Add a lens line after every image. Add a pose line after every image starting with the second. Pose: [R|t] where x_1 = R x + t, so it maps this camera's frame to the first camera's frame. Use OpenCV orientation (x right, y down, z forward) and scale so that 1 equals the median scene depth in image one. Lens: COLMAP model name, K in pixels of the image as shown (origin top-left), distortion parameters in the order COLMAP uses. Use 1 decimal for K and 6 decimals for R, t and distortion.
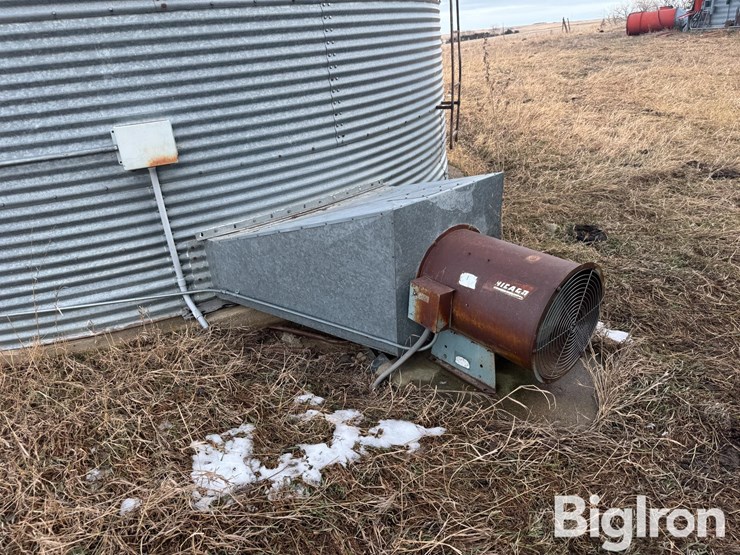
lens RADIAL K [[514.2, 0, 370.0], [0, 514.2, 277.5], [0, 0, 1]] dist [-0.034639, 0.001363]
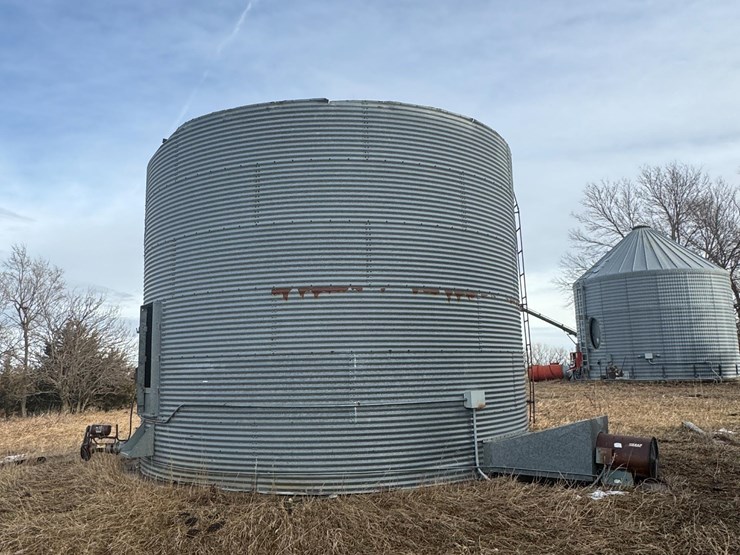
lens RADIAL K [[520.2, 0, 376.9], [0, 520.2, 274.7], [0, 0, 1]] dist [0.048924, -0.066458]
pose [[0.976229, 0.108490, 0.187634, -1.507449], [0.022639, 0.809931, -0.586088, 0.778797], [-0.215555, 0.576404, 0.788223, -1.364109]]
